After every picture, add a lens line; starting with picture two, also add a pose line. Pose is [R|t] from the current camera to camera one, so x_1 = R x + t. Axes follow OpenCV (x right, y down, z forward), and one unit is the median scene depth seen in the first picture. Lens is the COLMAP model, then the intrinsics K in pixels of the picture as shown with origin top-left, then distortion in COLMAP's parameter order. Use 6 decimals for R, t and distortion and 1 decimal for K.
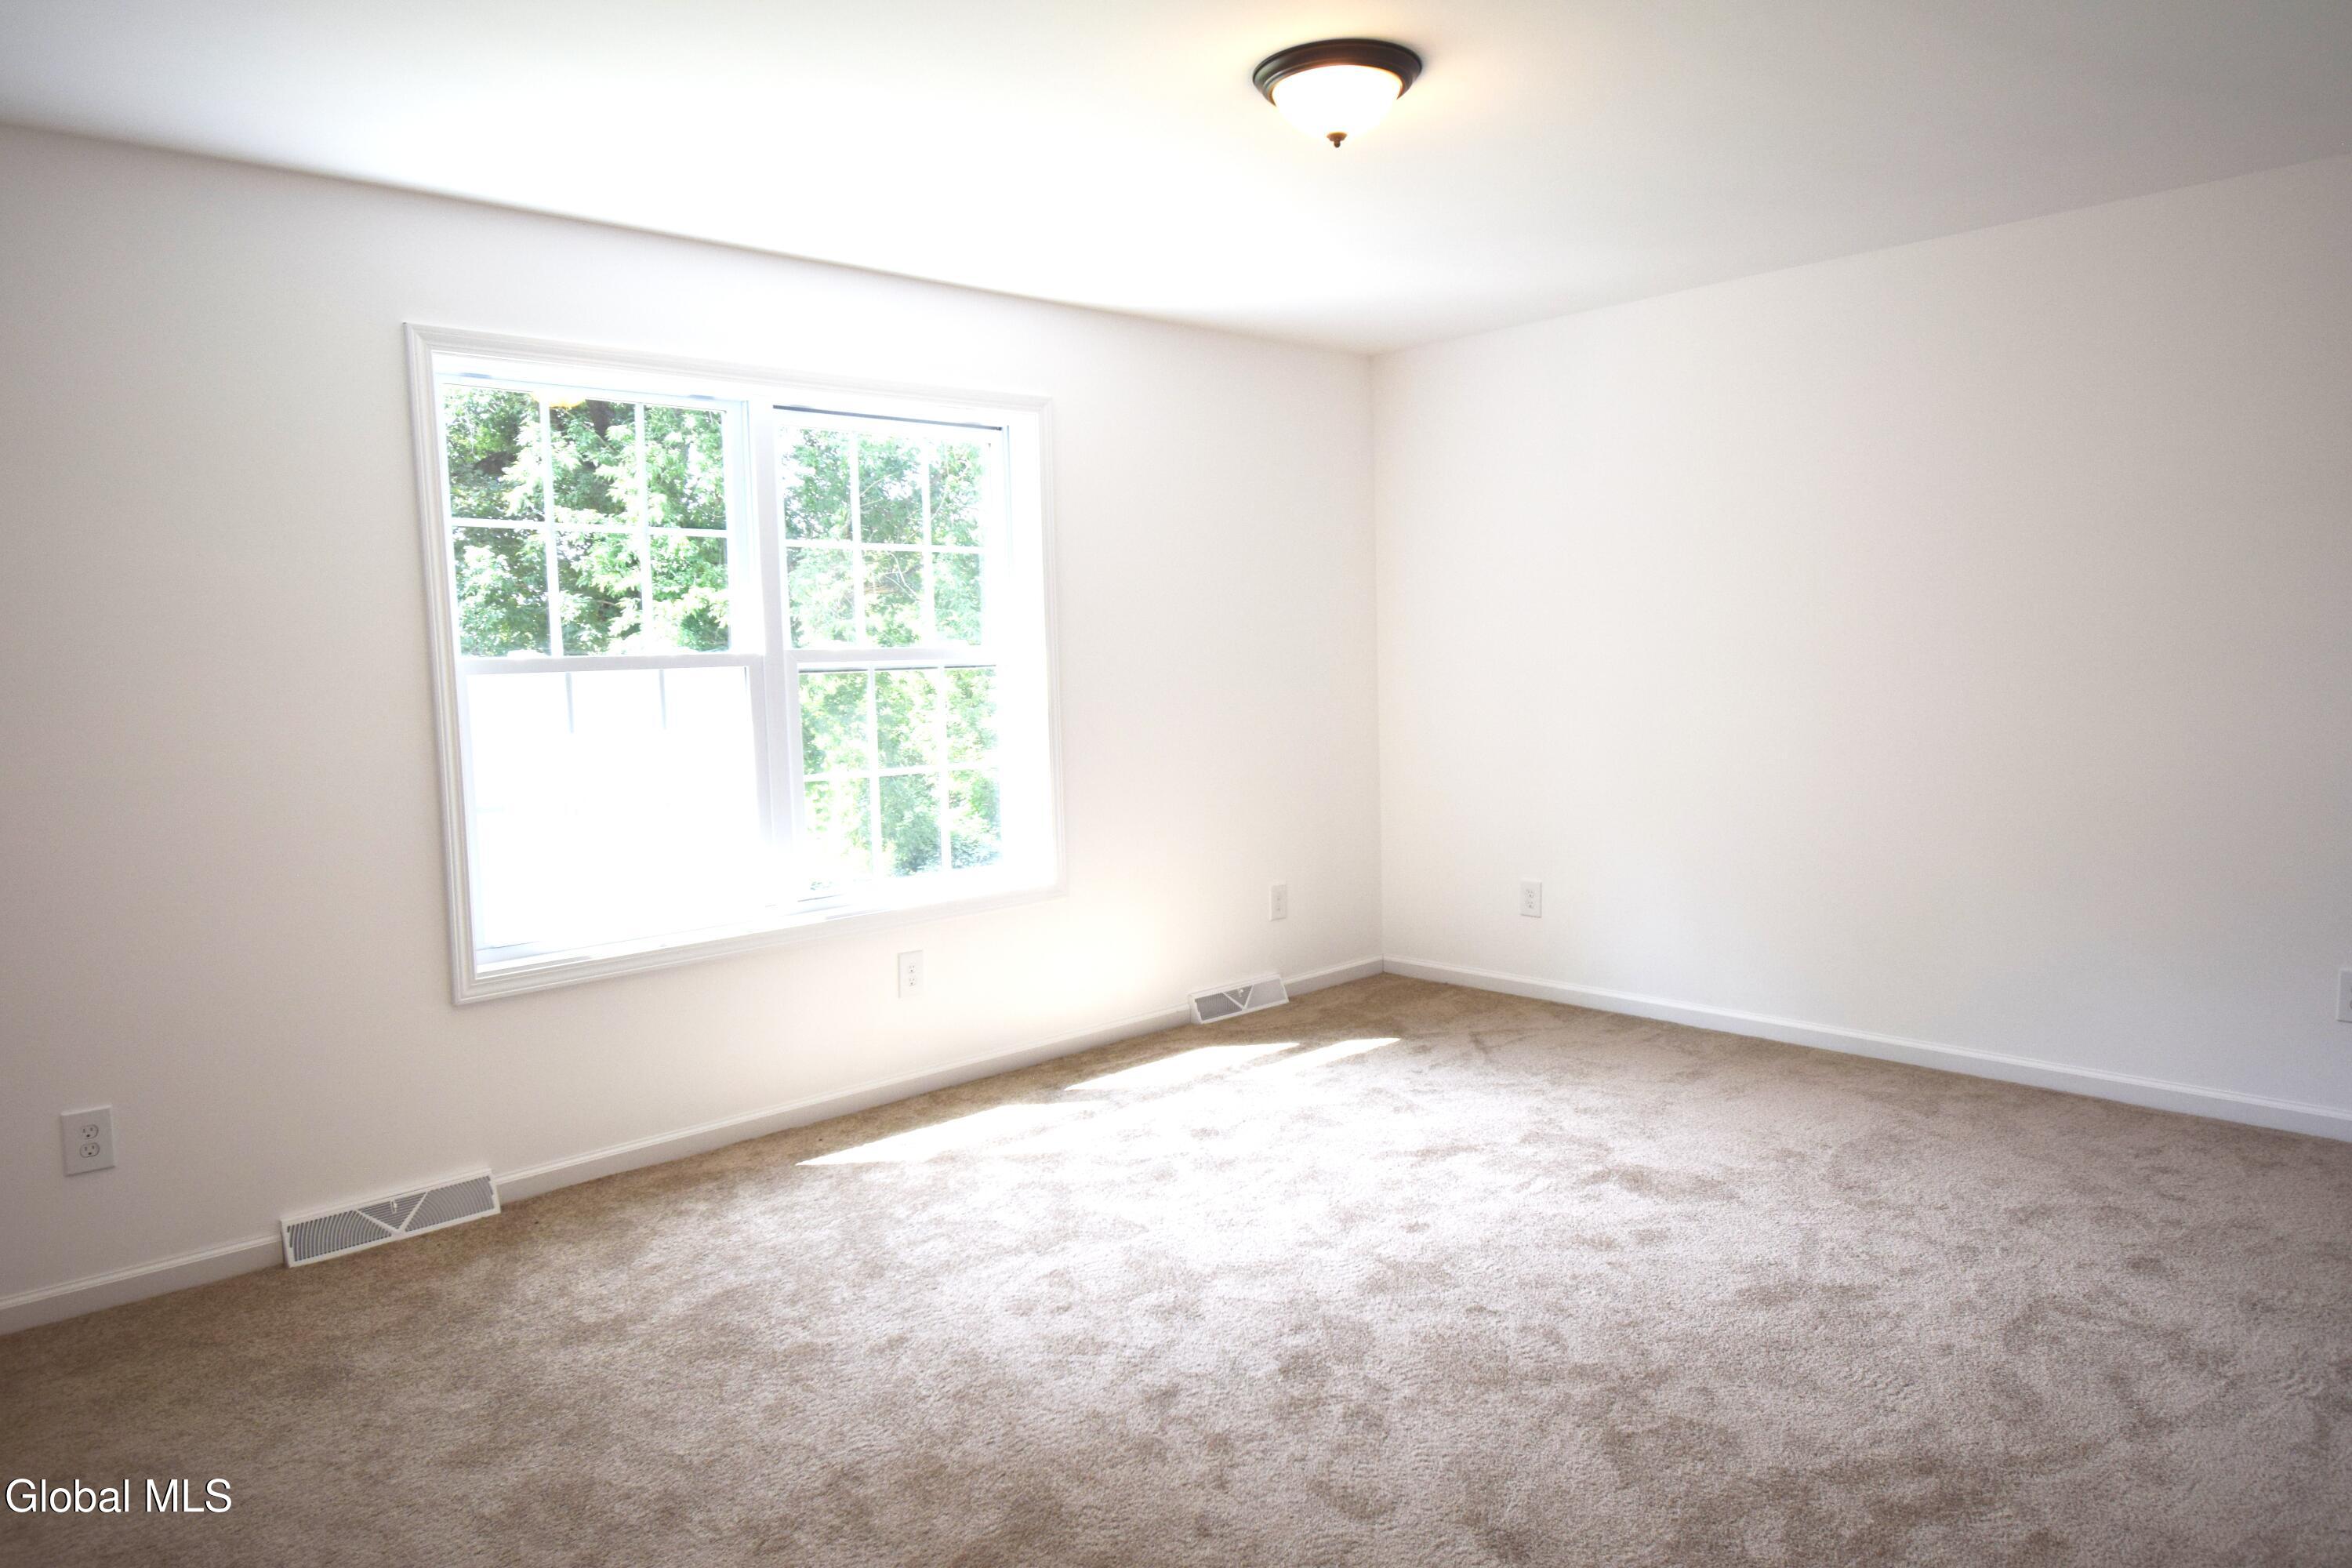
lens RADIAL K [[1485.7, 0, 1176.0], [0, 1485.7, 784.0], [0, 0, 1]] dist [-0.020535, -0.000164]
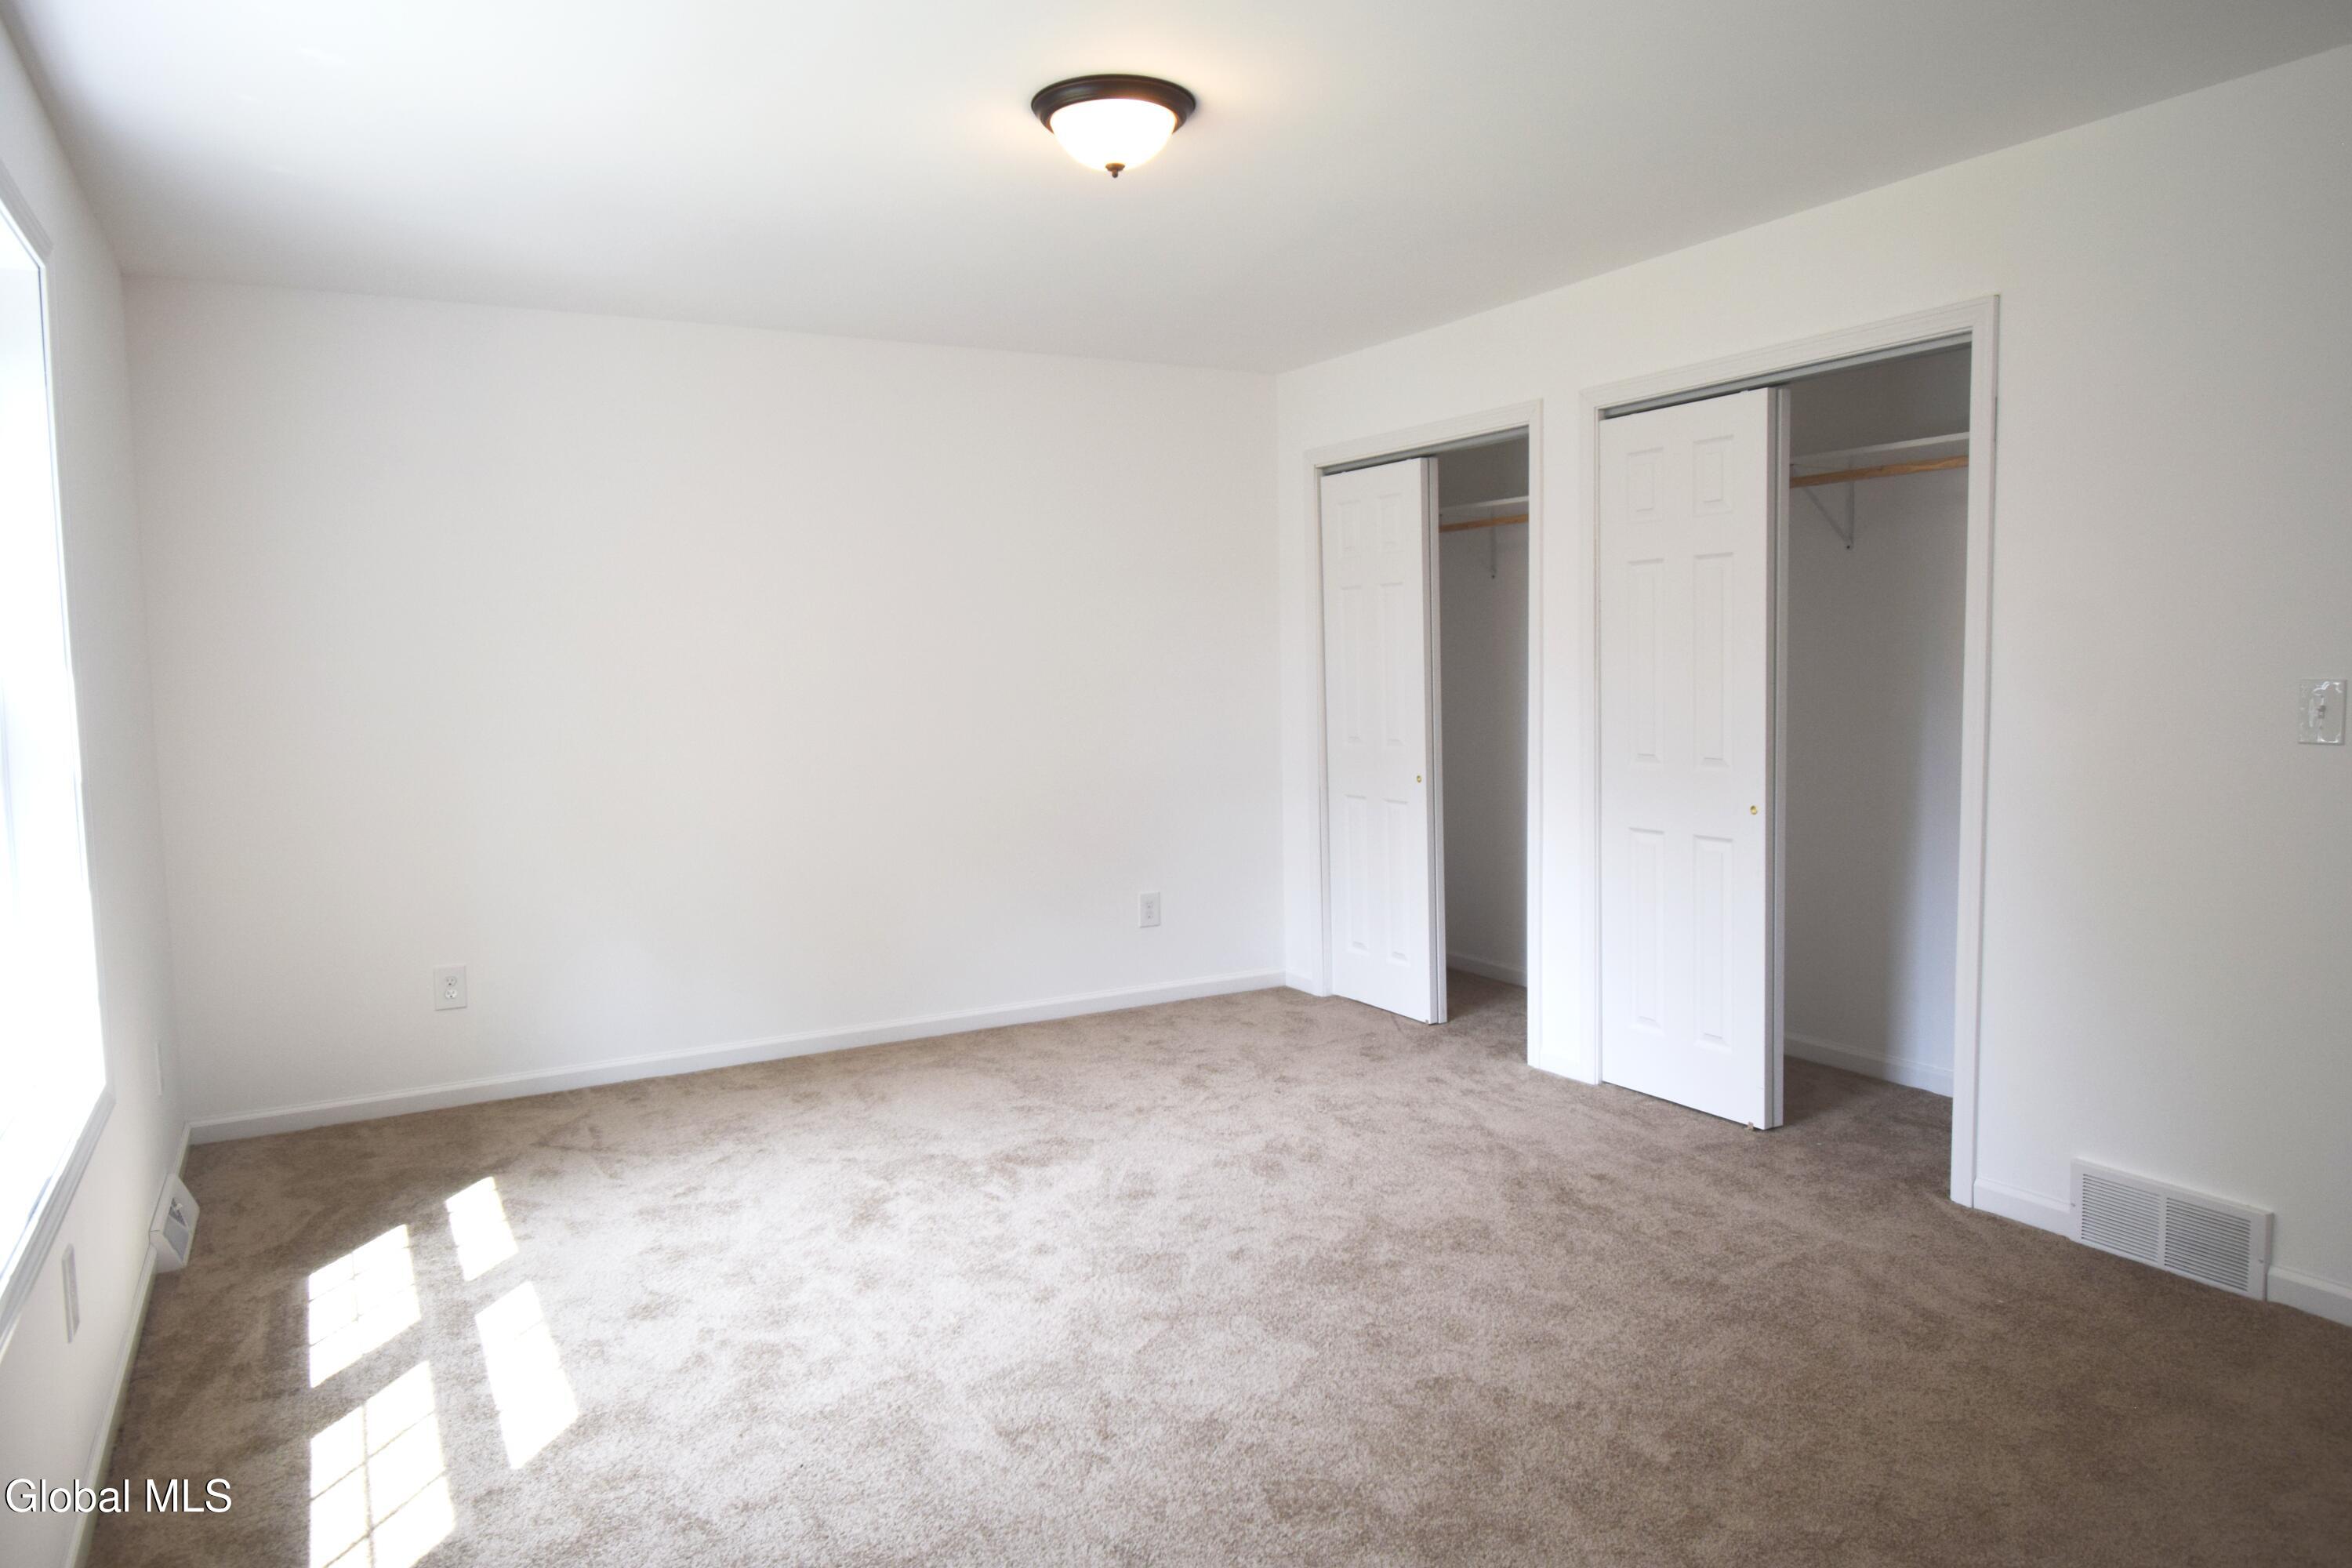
lens RADIAL K [[1485.7, 0, 1176.0], [0, 1485.7, 784.0], [0, 0, 1]] dist [-0.020535, -0.000164]
pose [[0.236684, -0.057322, 0.969894, -0.666328], [0.103346, 0.994080, 0.033532, -0.033033], [-0.966075, 0.092299, 0.241207, 0.559419]]
